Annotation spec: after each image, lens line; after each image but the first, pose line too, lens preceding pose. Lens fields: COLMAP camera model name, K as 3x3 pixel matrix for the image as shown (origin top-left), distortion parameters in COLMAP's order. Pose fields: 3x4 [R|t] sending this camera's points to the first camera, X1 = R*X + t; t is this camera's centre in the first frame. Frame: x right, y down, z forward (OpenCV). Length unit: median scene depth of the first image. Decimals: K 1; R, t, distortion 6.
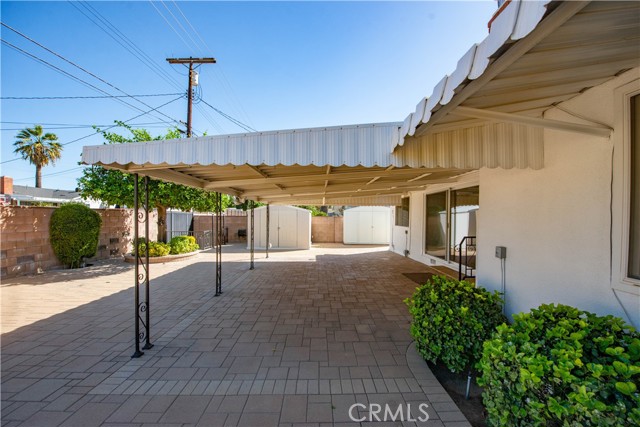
lens RADIAL K [[256.9, 0, 324.6], [0, 256.9, 218.1], [0, 0, 1]] dist [-0.015236, -0.001800]
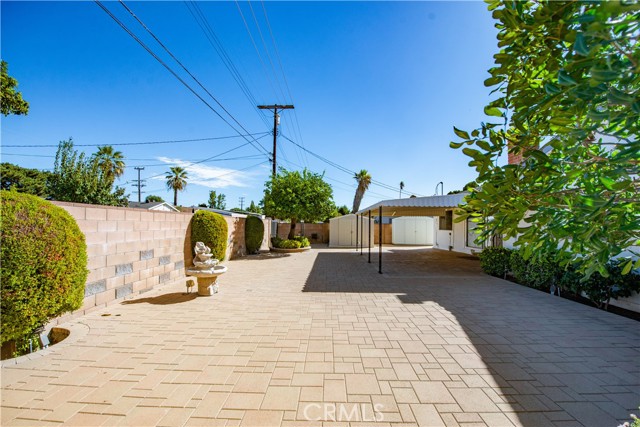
lens RADIAL K [[256.9, 0, 325.6], [0, 256.9, 219.6], [0, 0, 1]] dist [-0.015236, -0.001800]
pose [[0.999436, 0.000538, -0.033573, -0.254577], [-0.001424, 0.999652, -0.026355, 0.007808], [0.033547, 0.026388, 0.999089, -0.368181]]
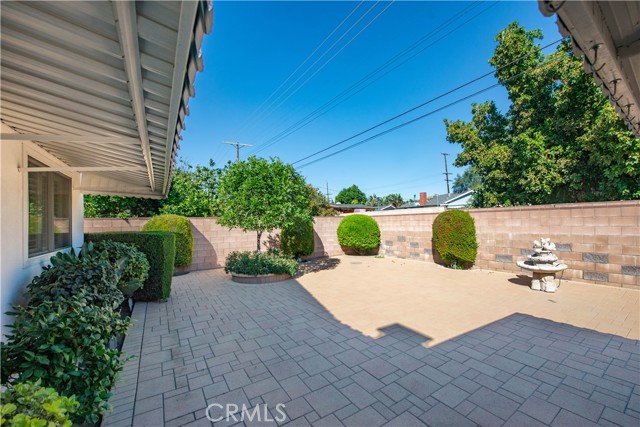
lens RADIAL K [[256.9, 0, 321.7], [0, 256.9, 219.7], [0, 0, 1]] dist [-0.015236, -0.001800]
pose [[-0.854673, 0.003505, -0.519155, 0.050210], [0.009580, 0.999913, -0.009020, 0.003370], [0.519079, -0.012683, -0.854632, 0.179192]]
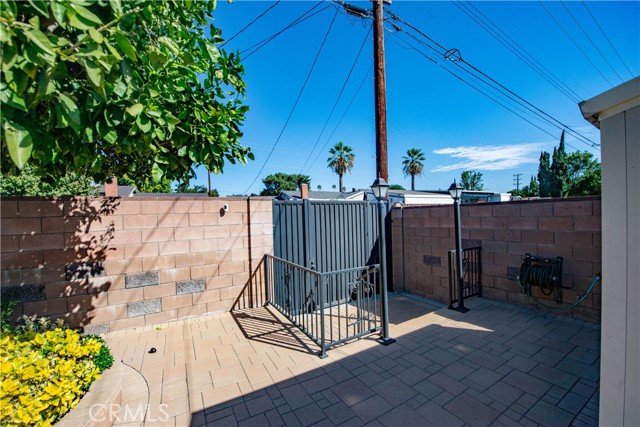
lens RADIAL K [[256.9, 0, 322.9], [0, 256.9, 220.8], [0, 0, 1]] dist [-0.015236, -0.001800]
pose [[0.497668, -0.003407, -0.867361, -0.253032], [0.026582, 0.999582, 0.011325, 0.002236], [0.866960, -0.028692, 0.497551, 0.820199]]
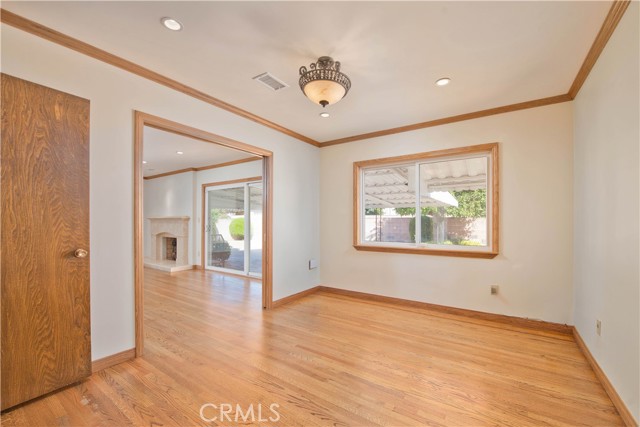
lens RADIAL K [[256.9, 0, 321.5], [0, 256.9, 220.4], [0, 0, 1]] dist [-0.015236, -0.001800]
pose [[-0.581992, -0.014004, -0.813074, 0.535594], [-0.010023, 0.999899, -0.010048, 0.005090], [0.813132, 0.002301, -0.582074, 0.885555]]
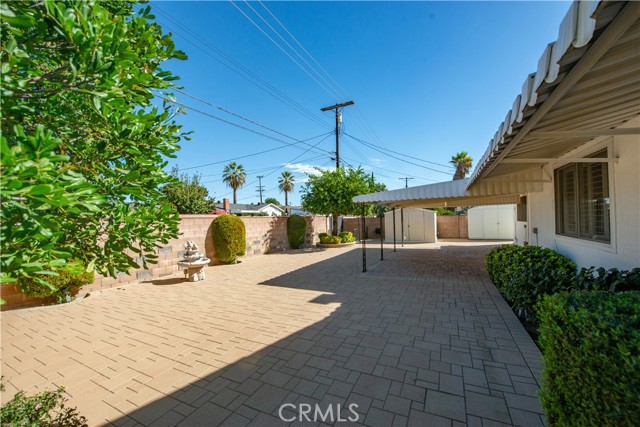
lens RADIAL K [[256.9, 0, 321.2], [0, 256.9, 219.2], [0, 0, 1]] dist [-0.015236, -0.001800]
pose [[0.886114, -0.033397, -0.462262, 0.024186], [0.033152, 0.999413, -0.008655, 0.001227], [0.462279, -0.007656, 0.886701, -0.318974]]
